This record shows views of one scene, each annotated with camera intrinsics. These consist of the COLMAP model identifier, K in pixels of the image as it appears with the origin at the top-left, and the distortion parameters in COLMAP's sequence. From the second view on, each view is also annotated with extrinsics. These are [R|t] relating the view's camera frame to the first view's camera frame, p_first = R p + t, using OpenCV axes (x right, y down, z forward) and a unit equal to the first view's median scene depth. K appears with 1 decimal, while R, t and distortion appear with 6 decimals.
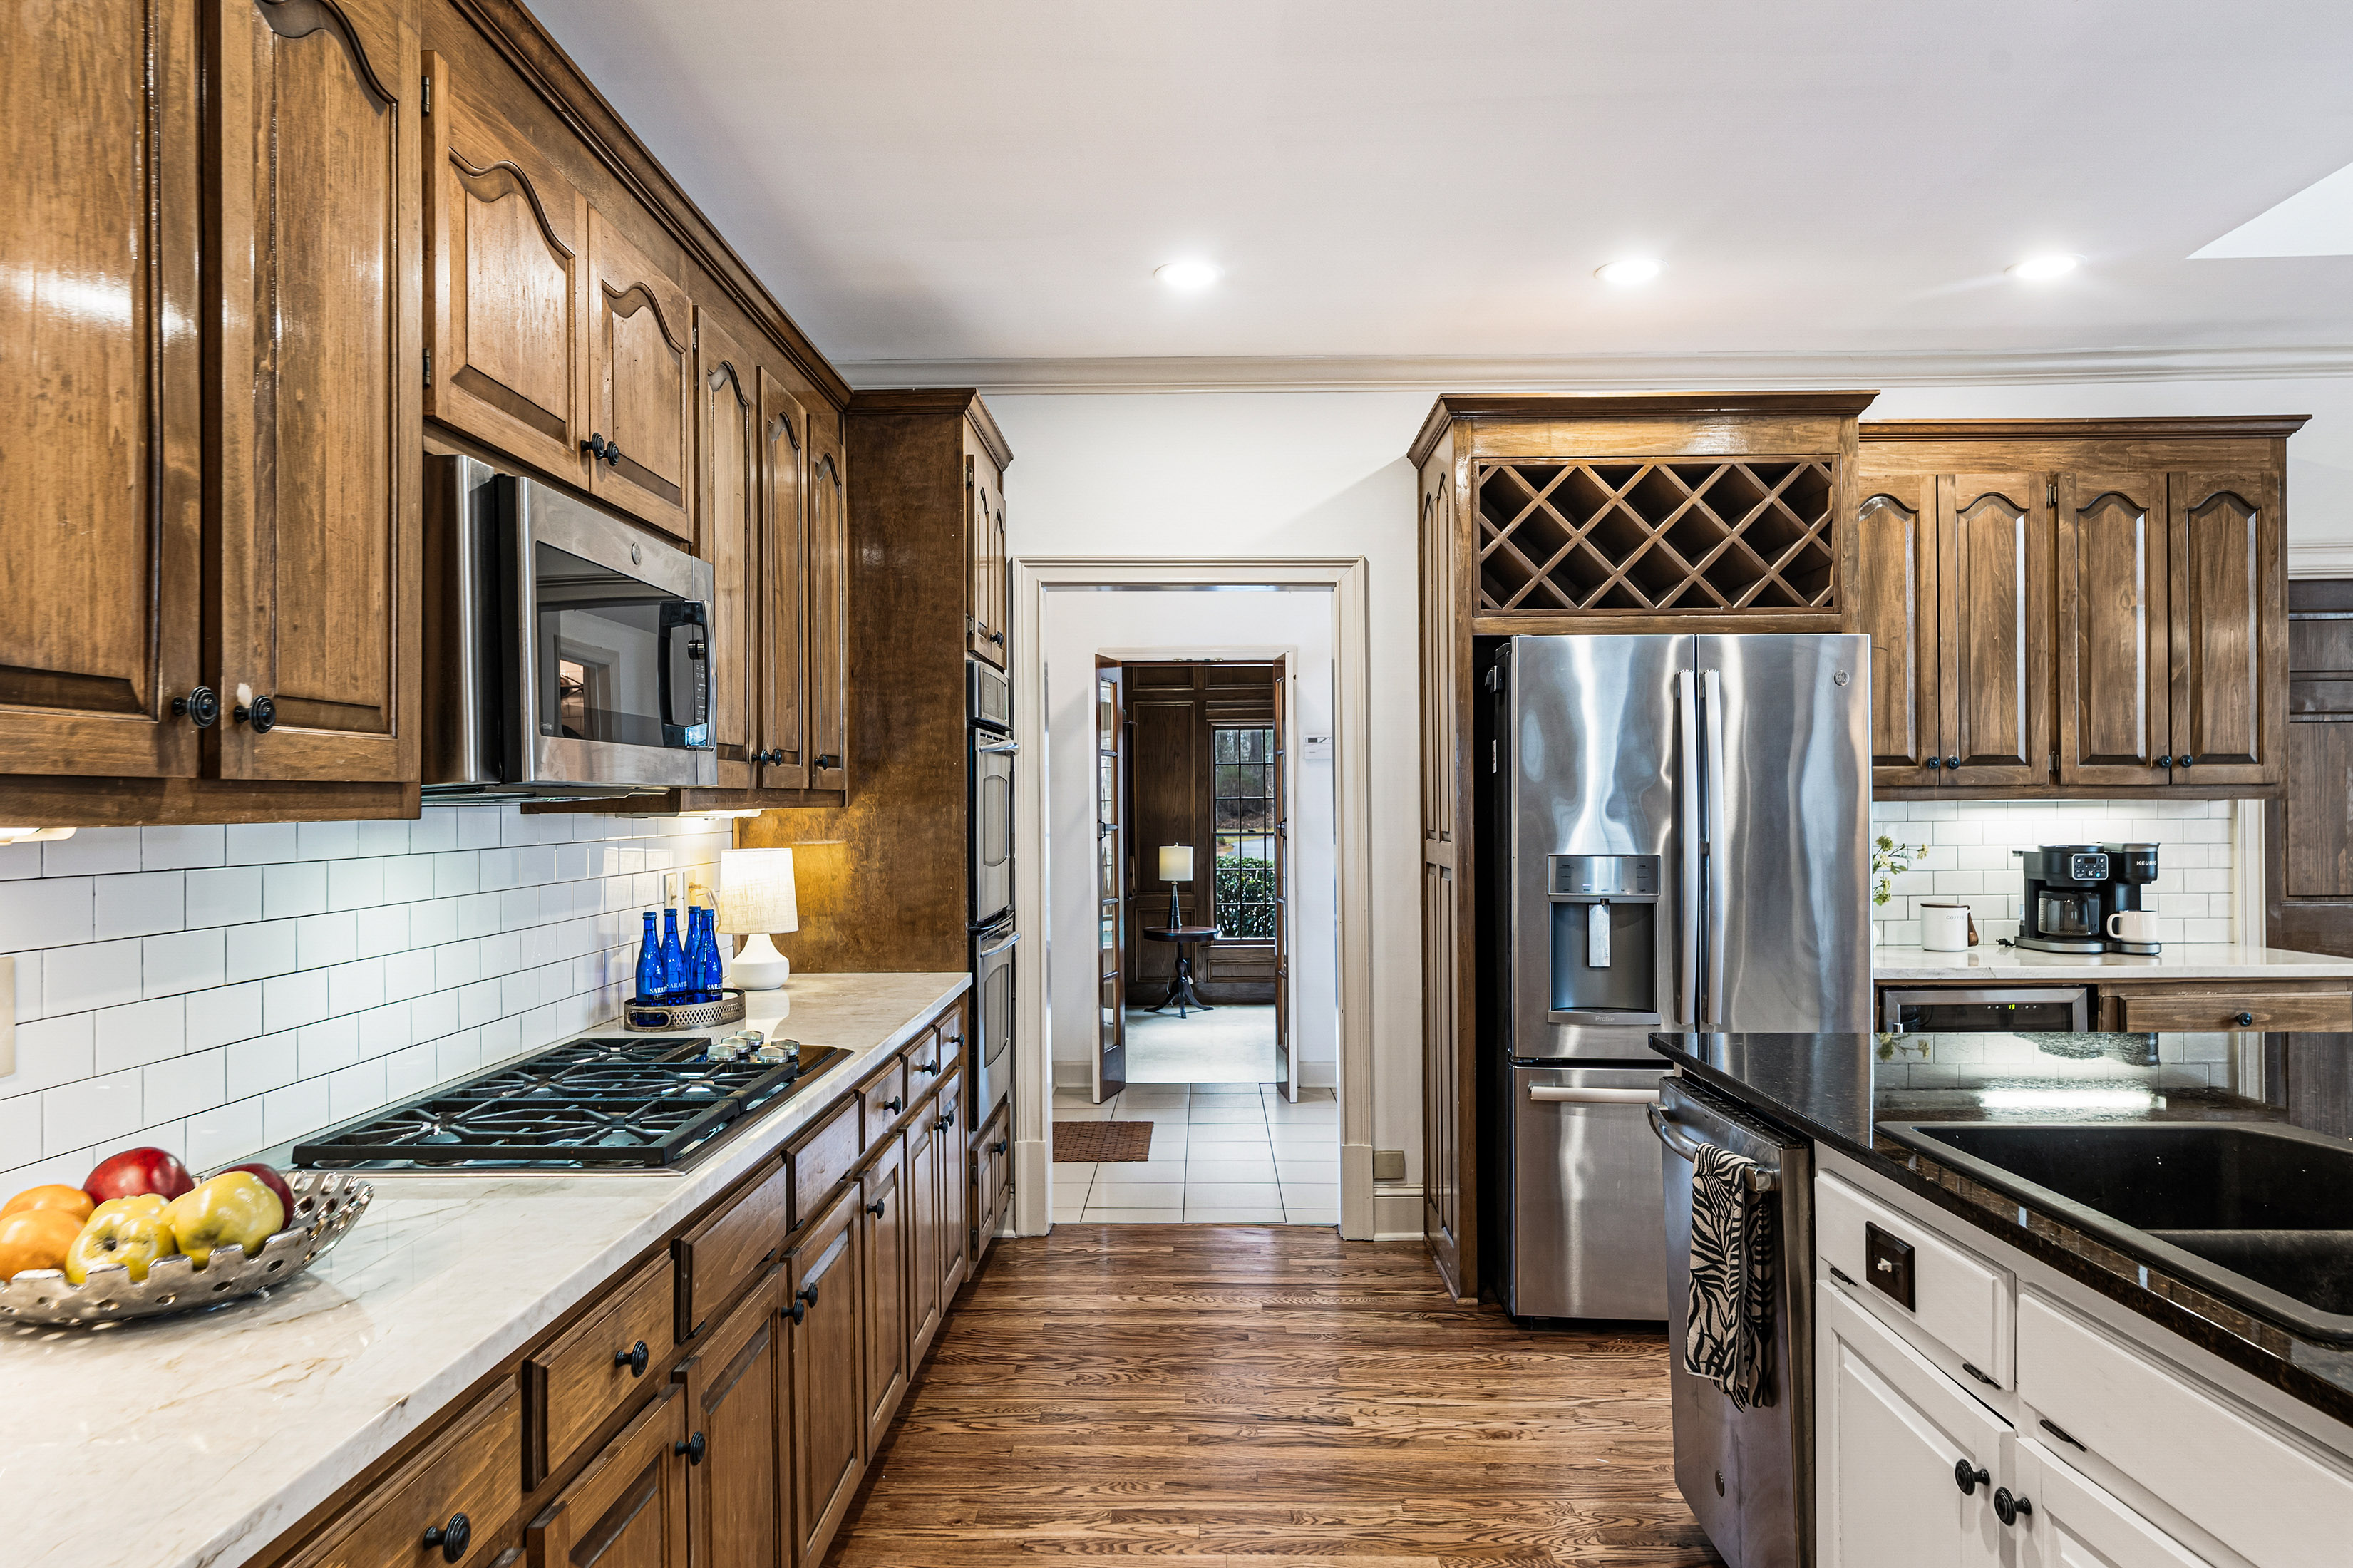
lens RADIAL K [[1516.7, 0, 1160.0], [0, 1516.7, 799.0], [0, 0, 1]] dist [0.001002, -0.001138]
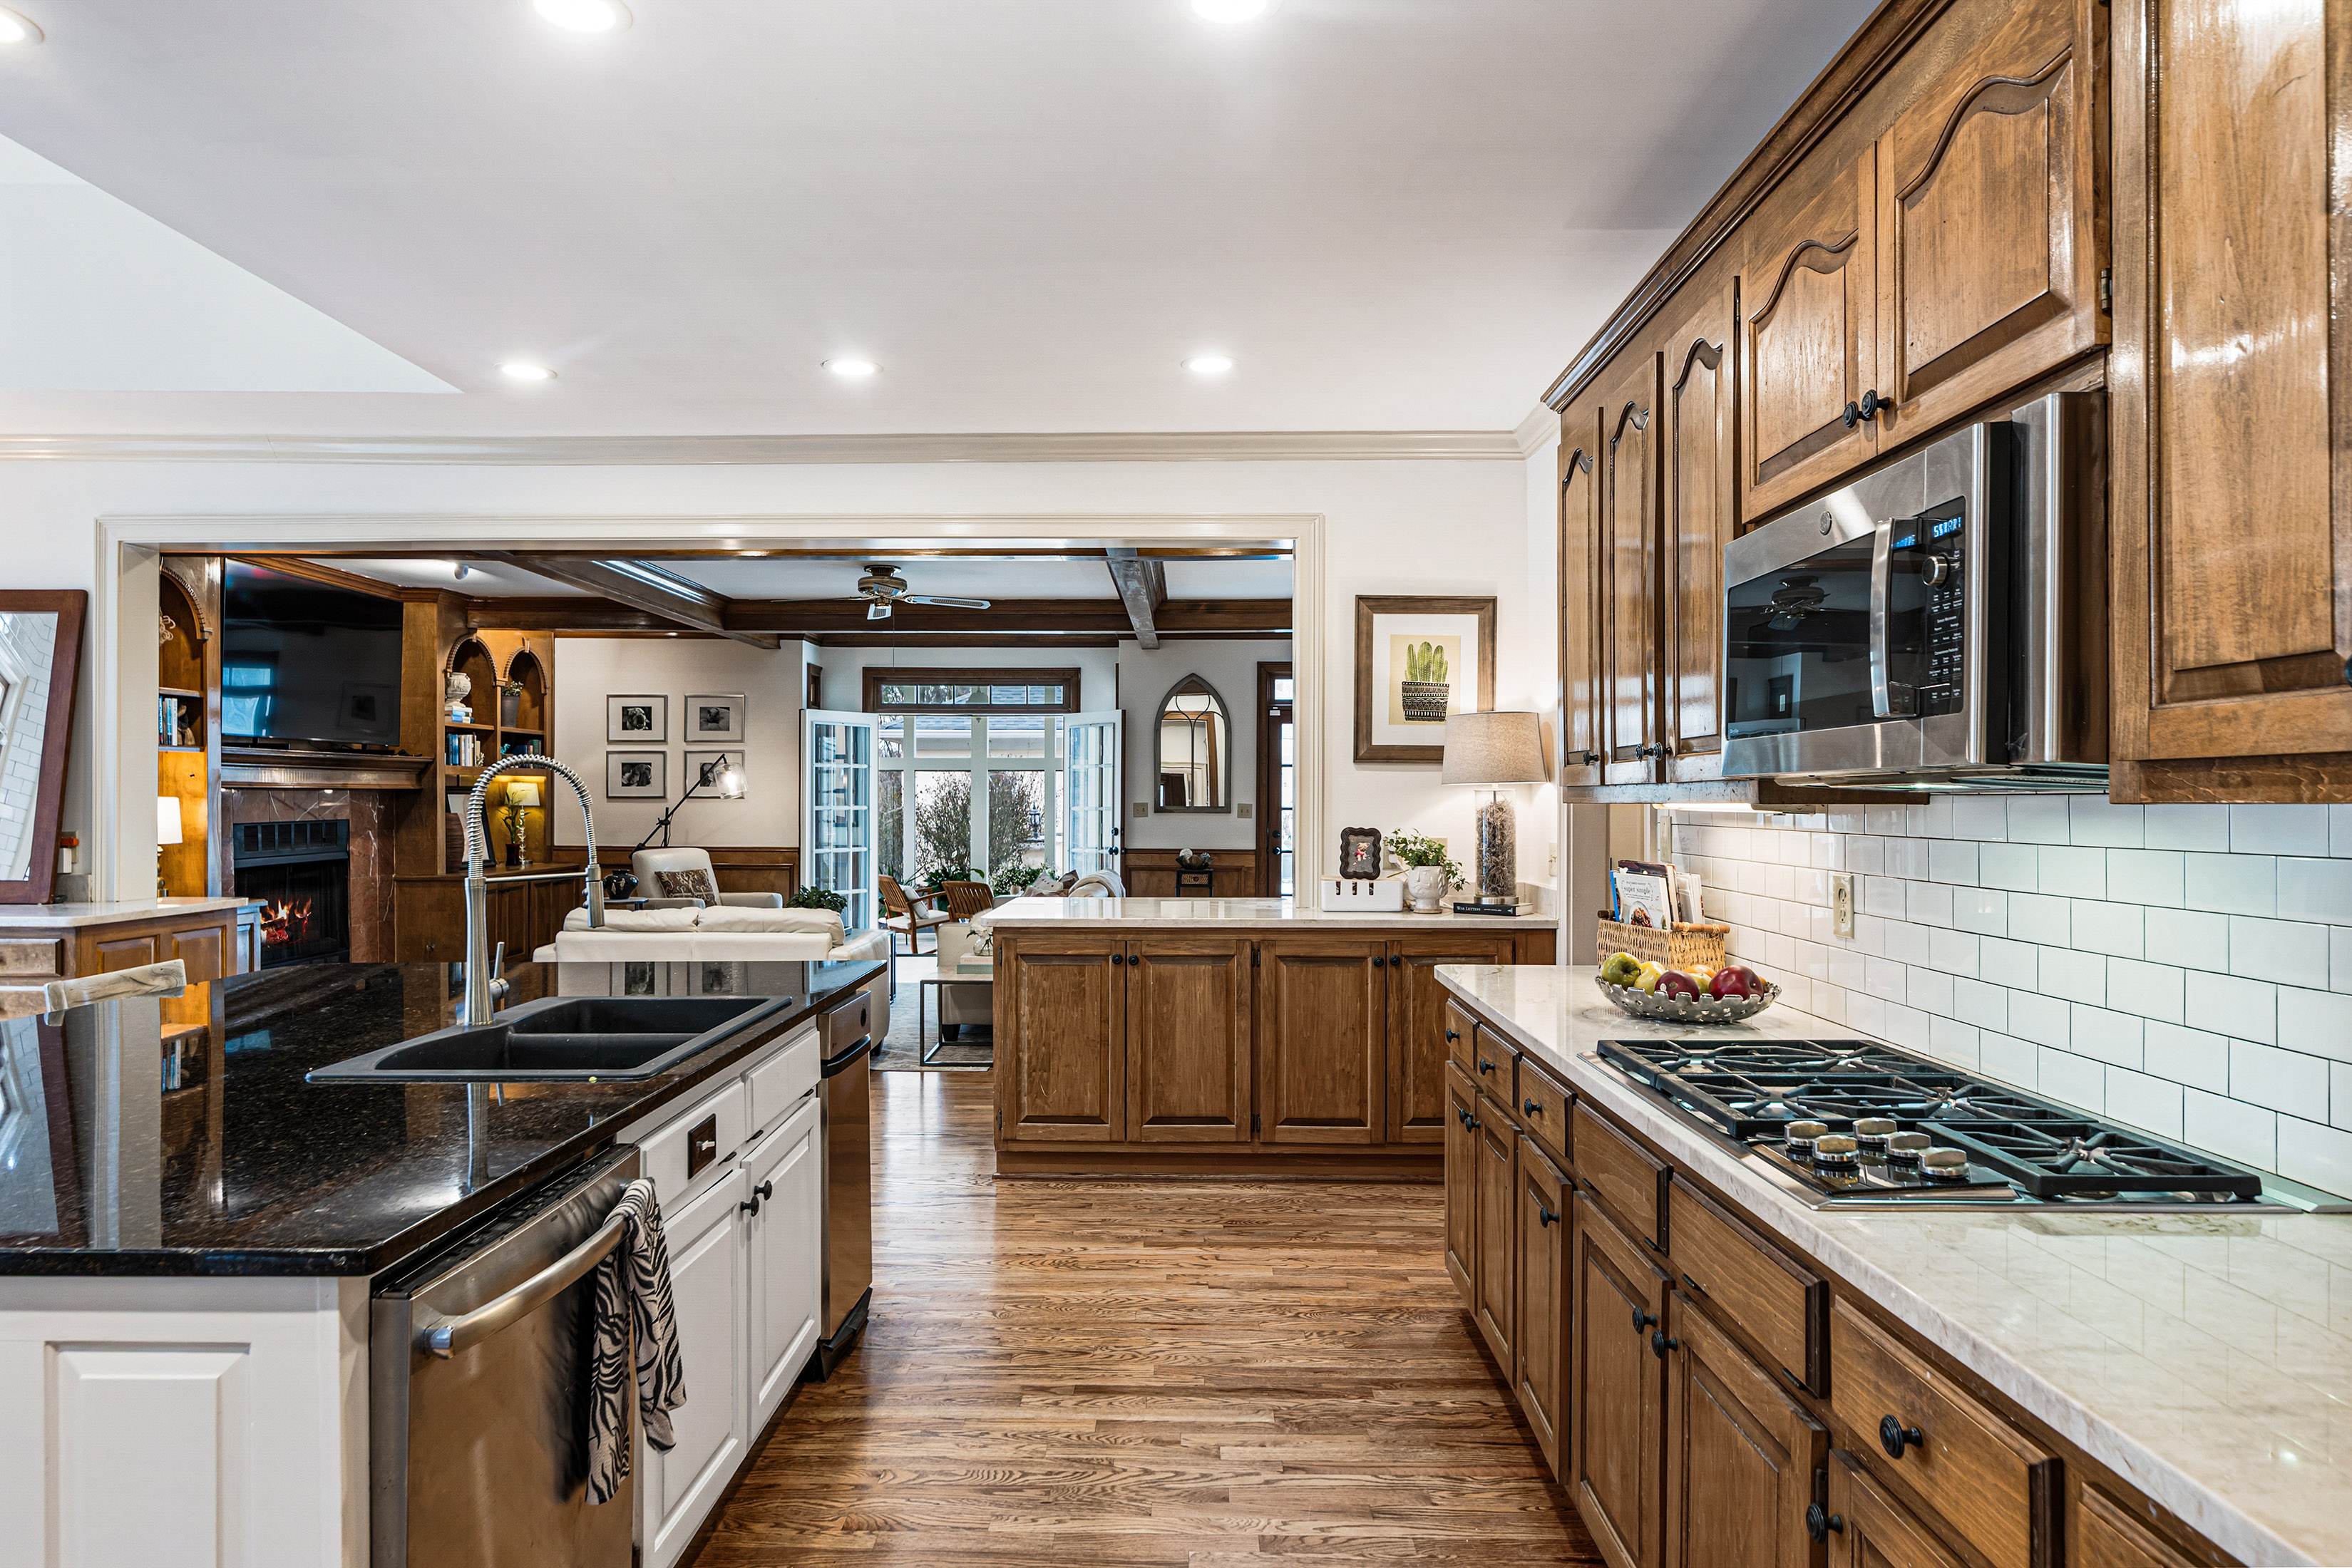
lens RADIAL K [[1365.7, 0, 1154.5], [0, 1365.7, 795.5], [0, 0, 1]] dist [-0.006003, 0.000362]
pose [[-0.999940, 0.007635, -0.007888, 0.042710], [0.007683, 0.999952, -0.006054, 0.003994], [0.007842, -0.006114, -0.999951, 1.052488]]
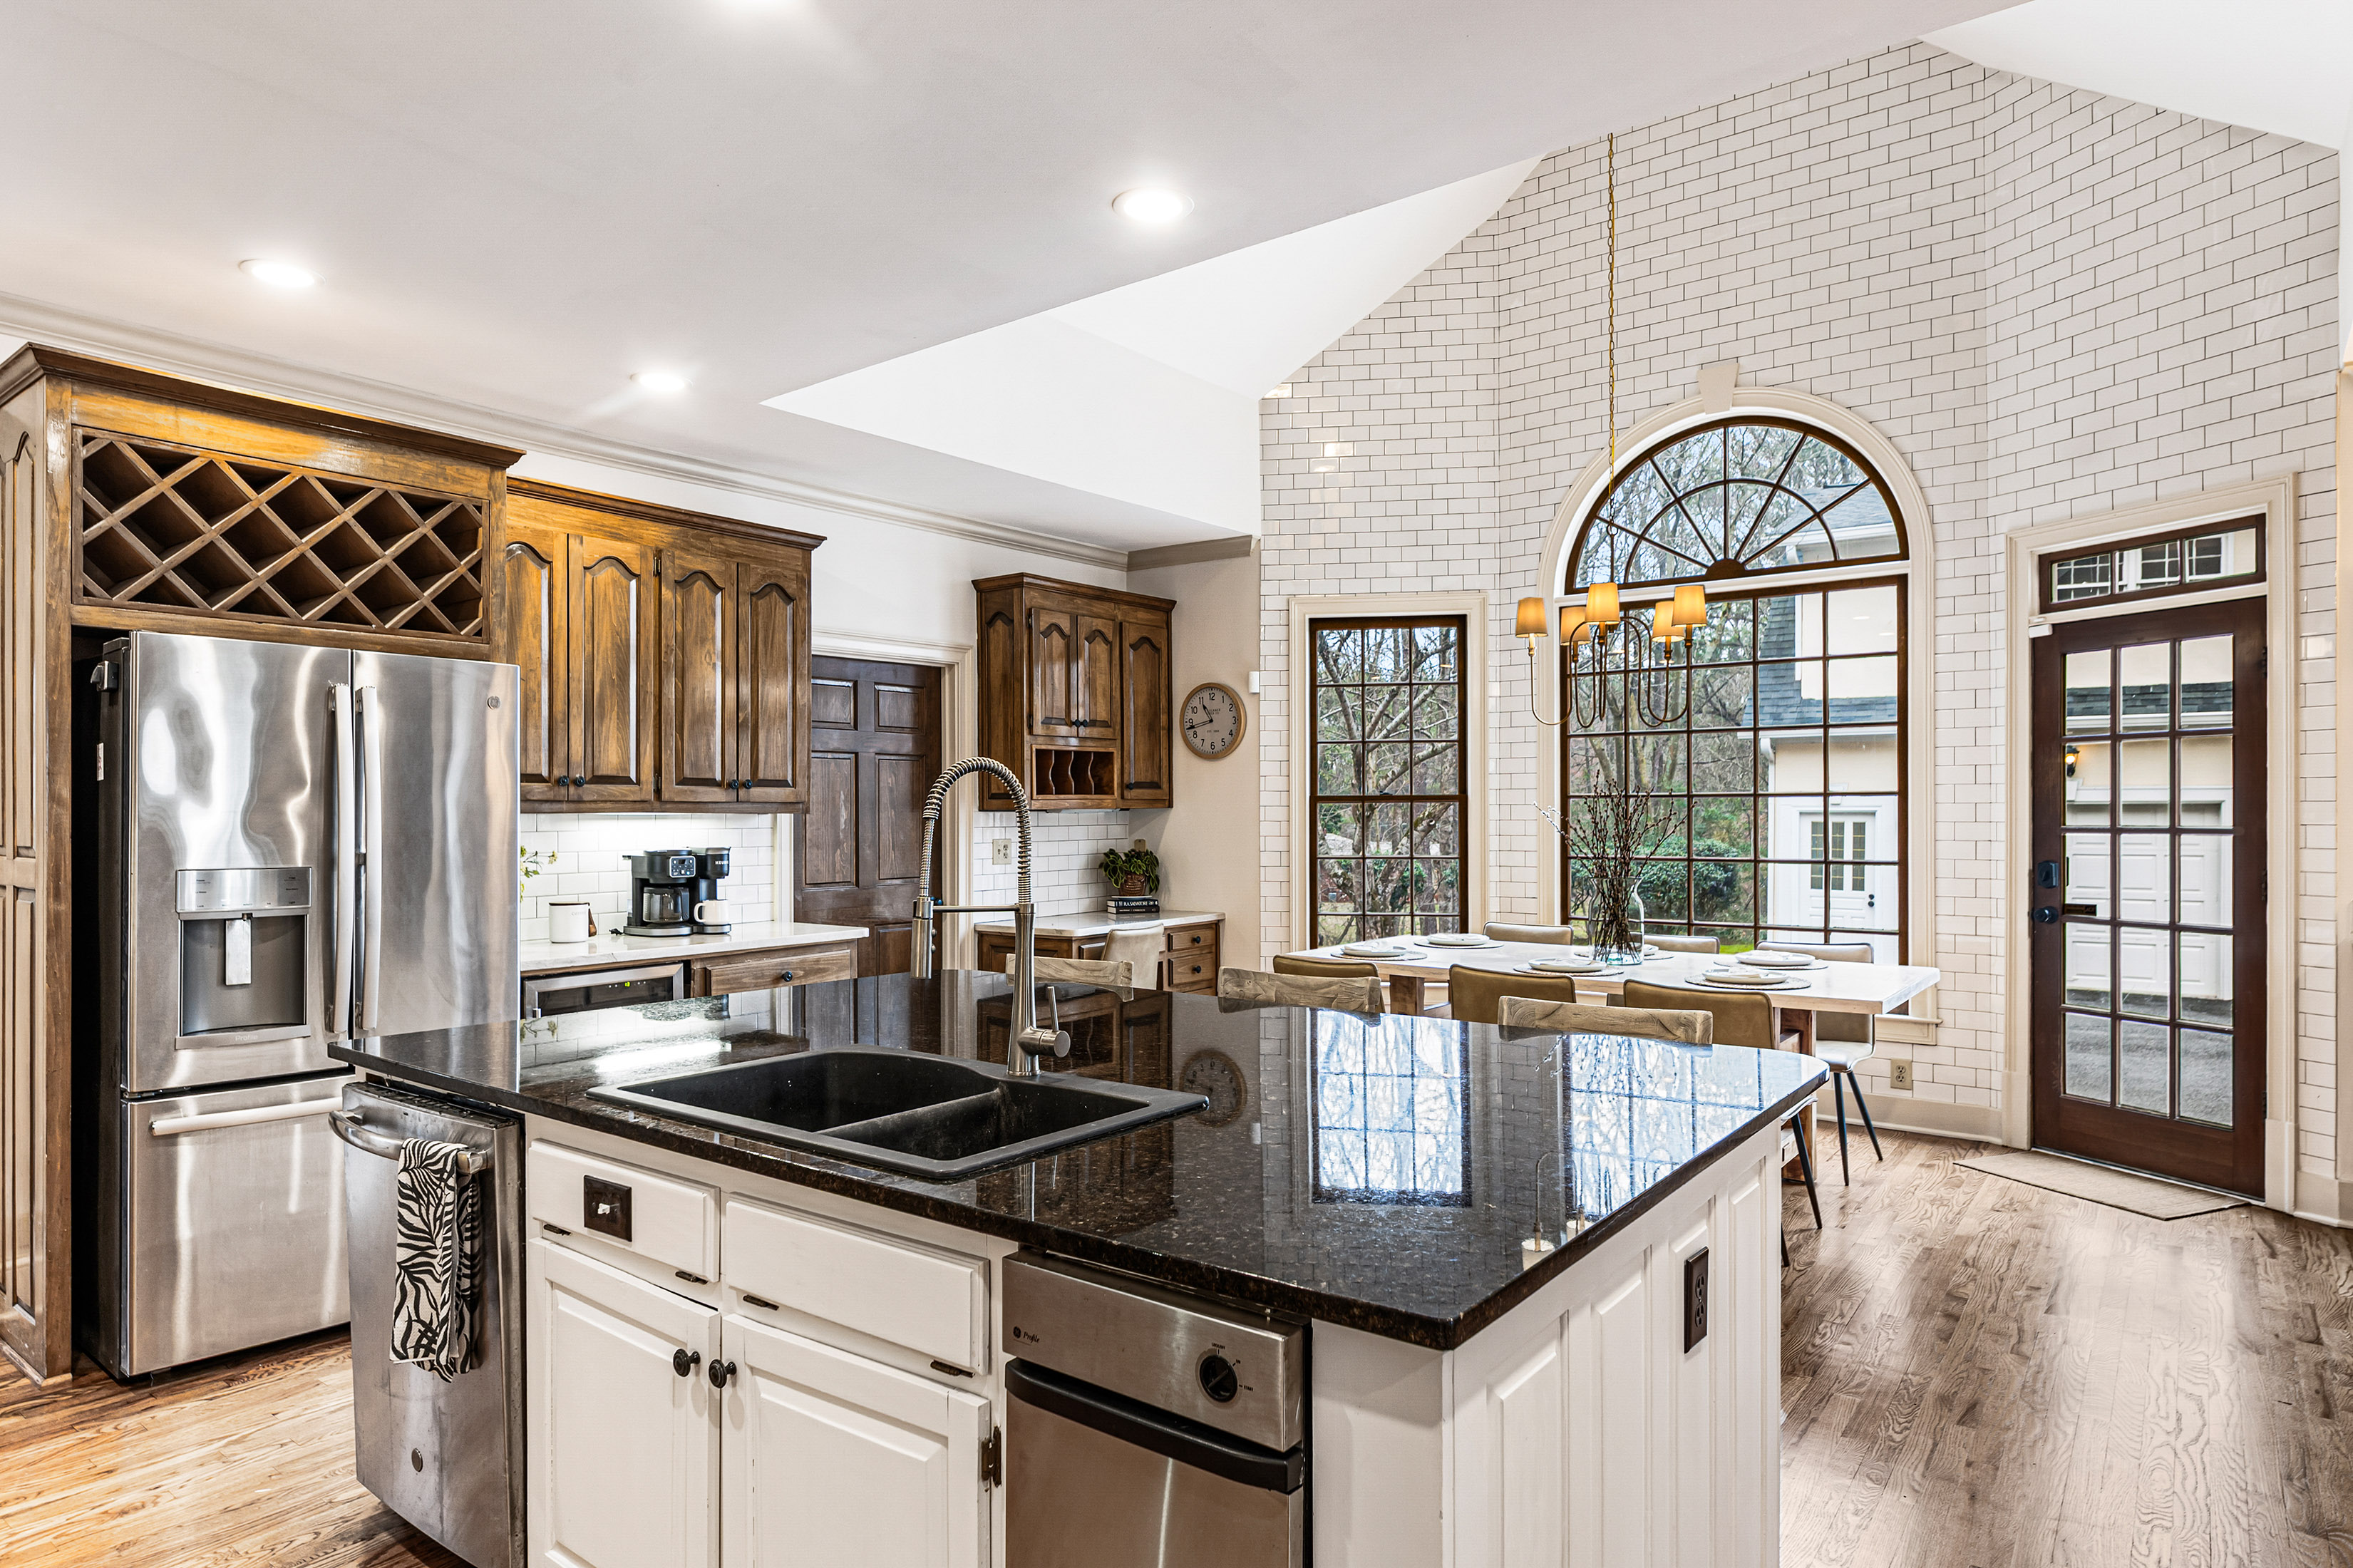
lens RADIAL K [[1343.7, 0, 1187.6], [0, 1343.7, 807.4], [0, 0, 1]] dist [-0.003156, 0.000836]
pose [[0.583002, 0.008451, 0.812427, -0.049755], [-0.005267, 0.999964, -0.006622, 0.000843], [-0.812454, -0.000418, 0.583026, 0.014013]]
